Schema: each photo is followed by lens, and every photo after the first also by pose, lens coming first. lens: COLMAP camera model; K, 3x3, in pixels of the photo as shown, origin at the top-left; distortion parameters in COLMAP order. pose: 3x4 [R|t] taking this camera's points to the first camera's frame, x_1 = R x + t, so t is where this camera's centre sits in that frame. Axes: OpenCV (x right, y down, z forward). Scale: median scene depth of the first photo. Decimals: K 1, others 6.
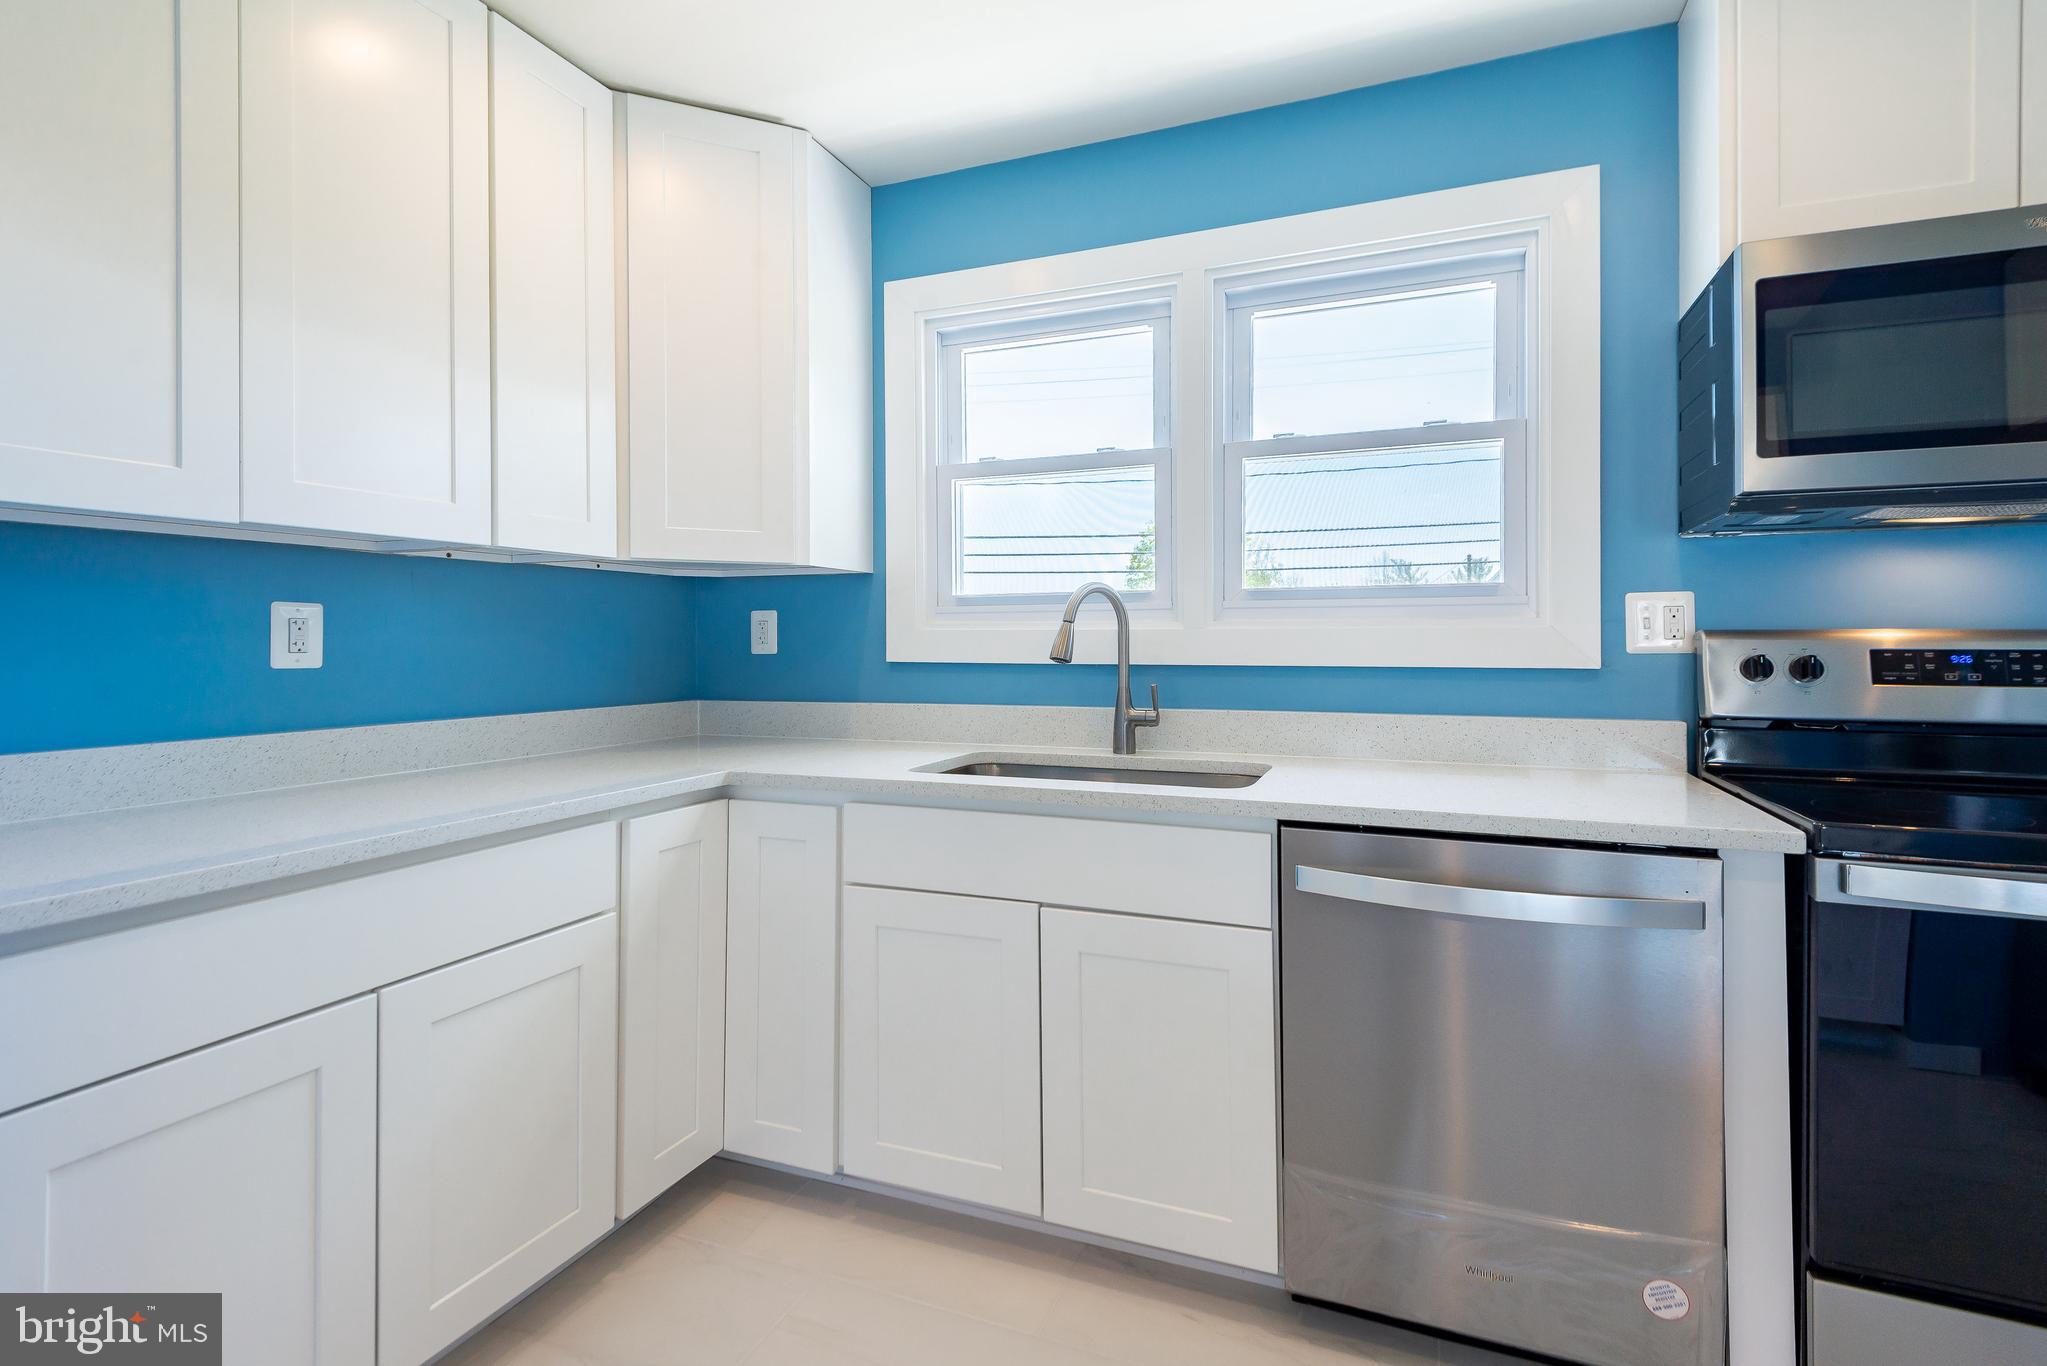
lens RADIAL K [[989.8, 0, 937.8], [0, 989.8, 636.3], [0, 0, 1]] dist [0.002841, -0.000275]
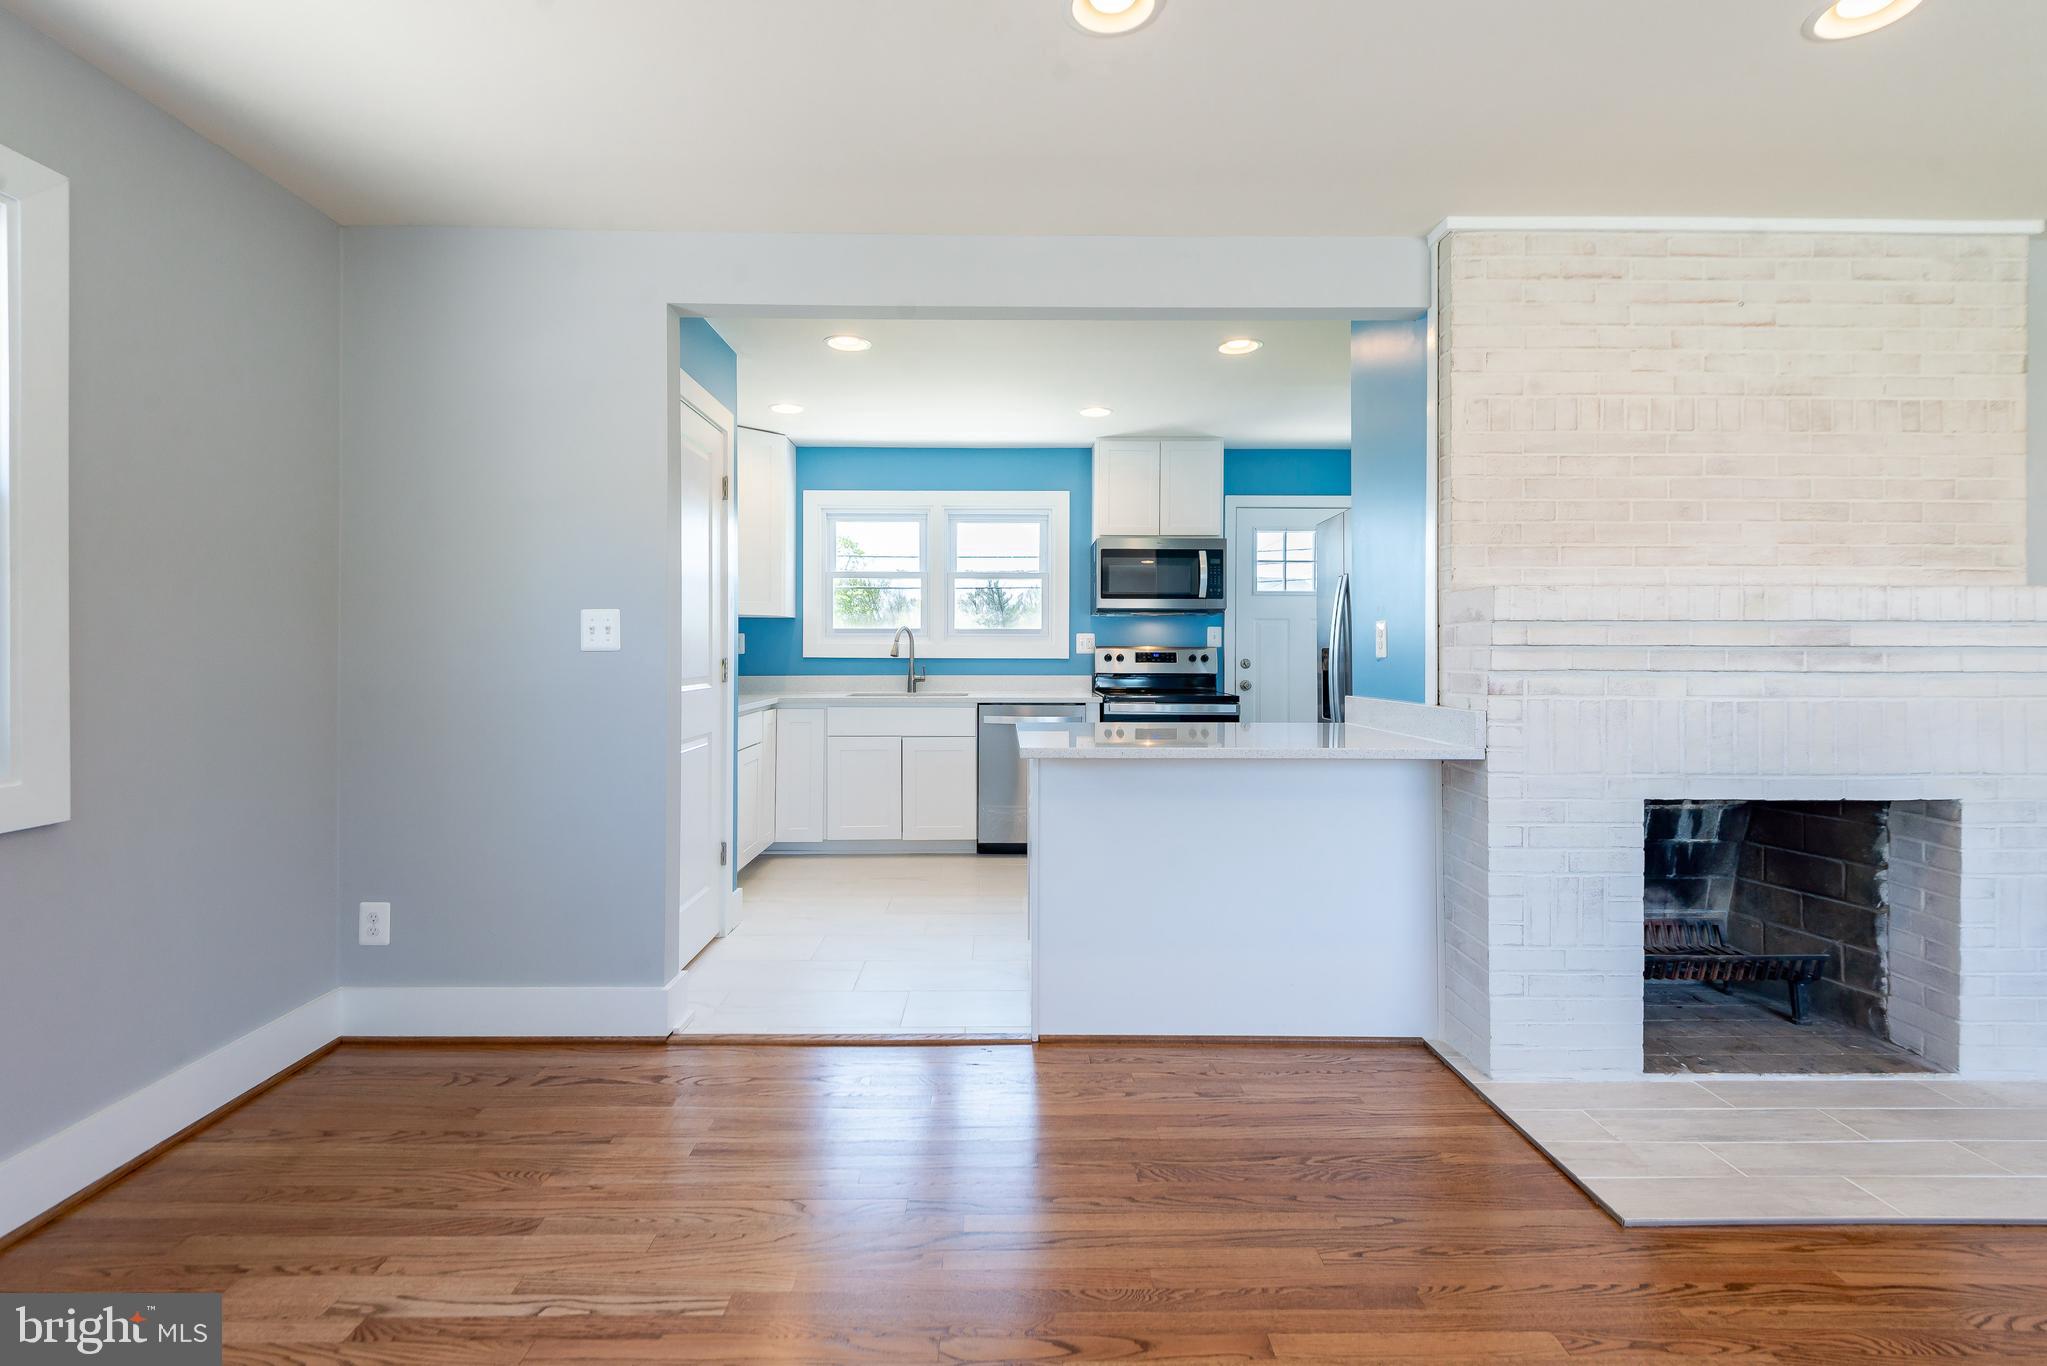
lens RADIAL K [[936.7, 0, 1026.0], [0, 936.7, 646.6], [0, 0, 1]] dist [0.012447, -0.008271]
pose [[0.890389, 0.005640, 0.455166, -0.724436], [-0.006050, 0.999982, -0.000556, -0.001178], [-0.455161, -0.002258, 0.890406, -1.435383]]
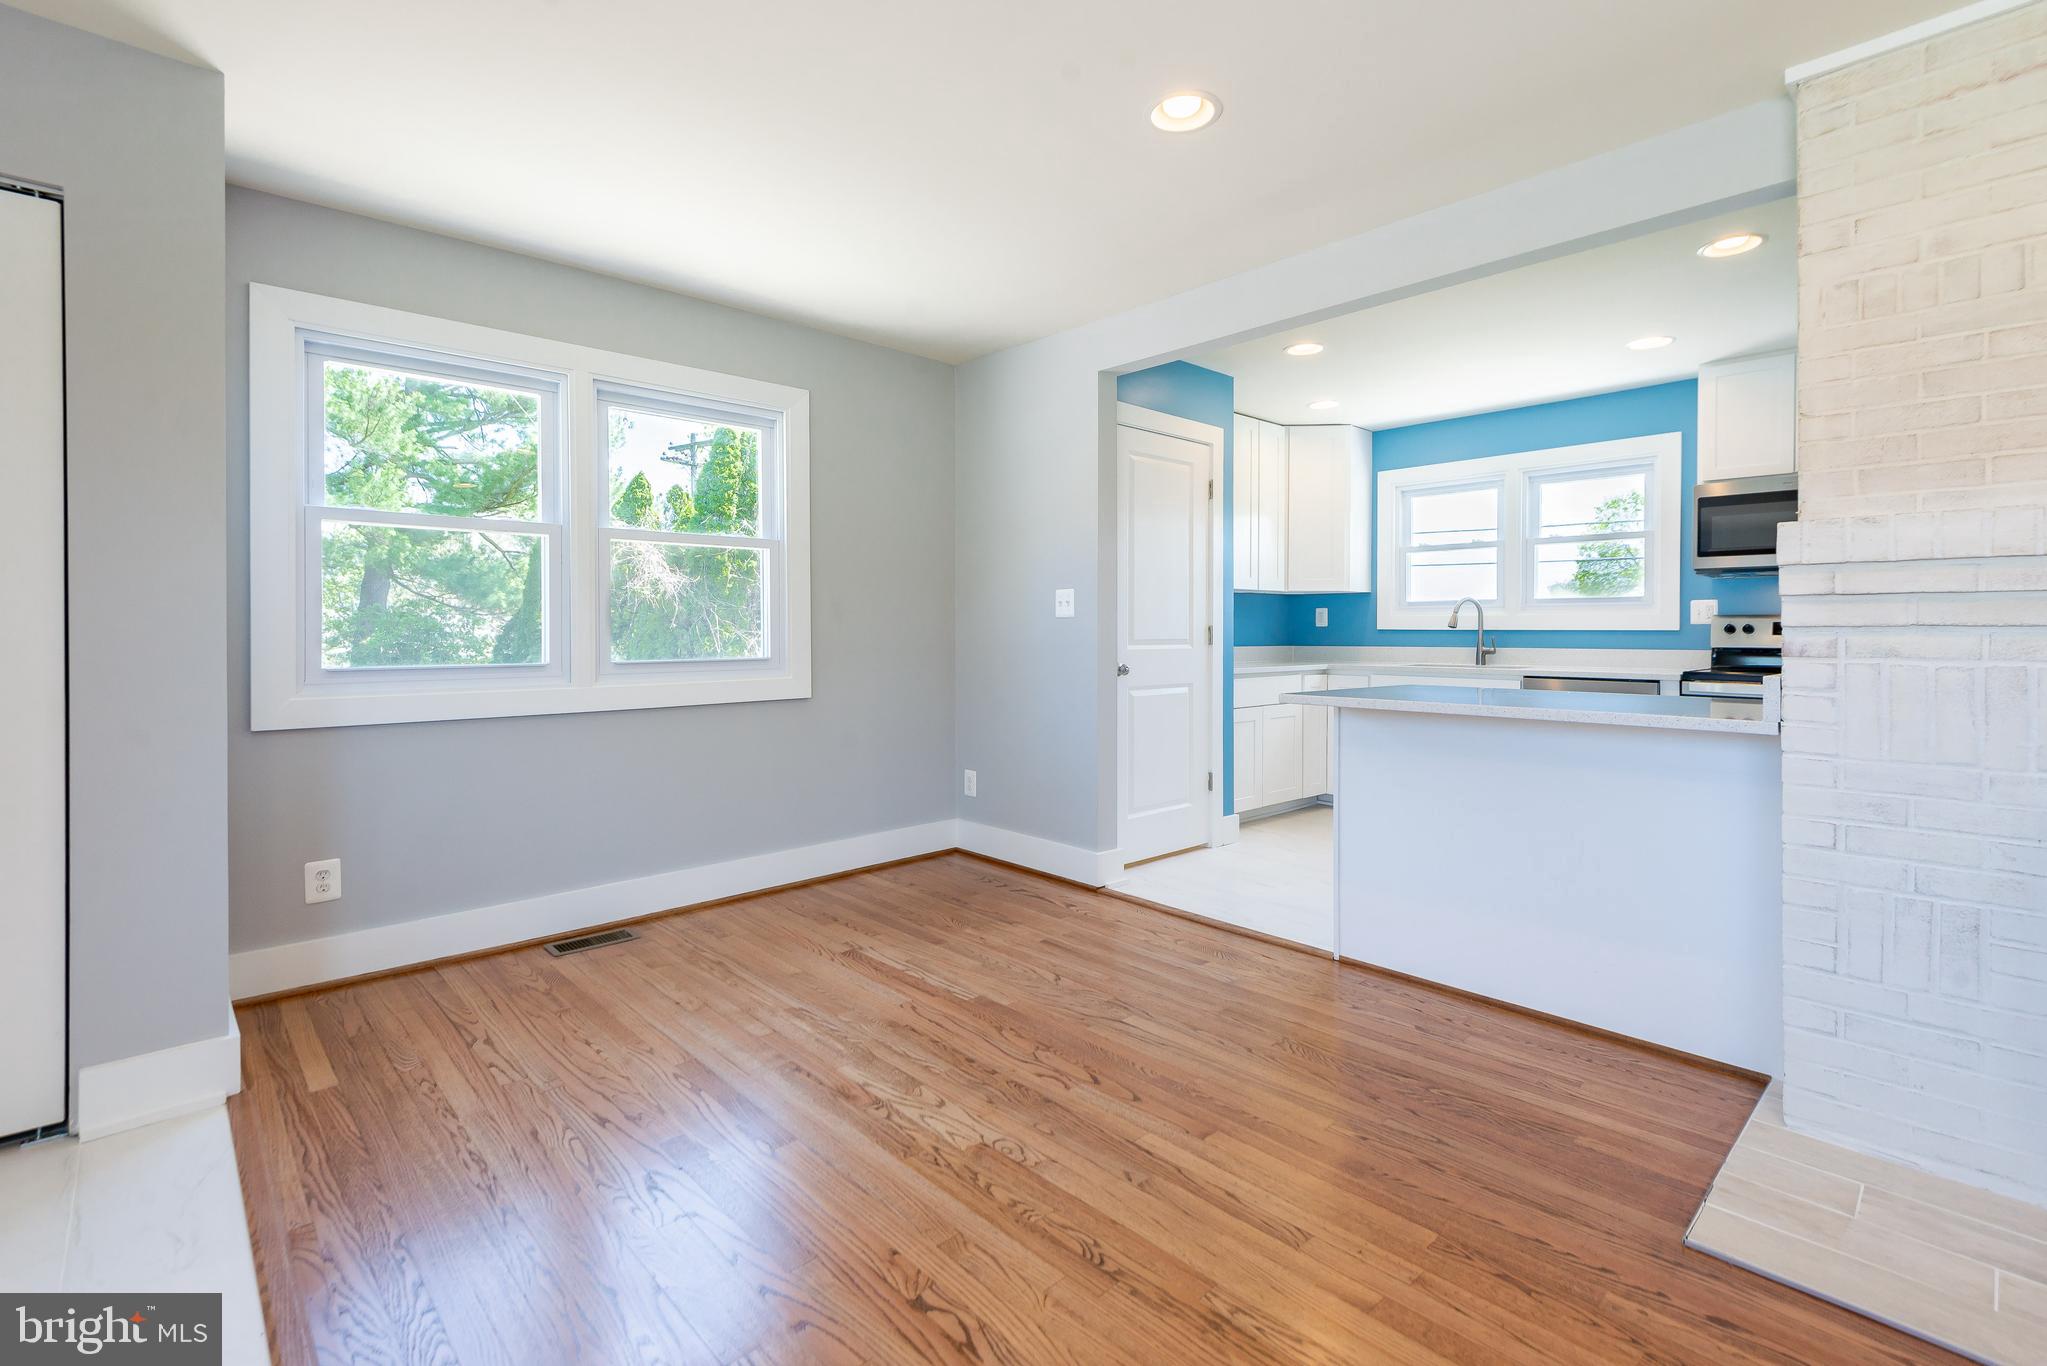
lens RADIAL K [[936.7, 0, 1026.0], [0, 936.7, 646.6], [0, 0, 1]] dist [0.012447, -0.008271]
pose [[0.935239, 0.009785, -0.353883, -0.052820], [-0.002337, 0.999767, 0.021466, 0.026211], [0.354010, -0.019249, 0.935043, -1.823582]]
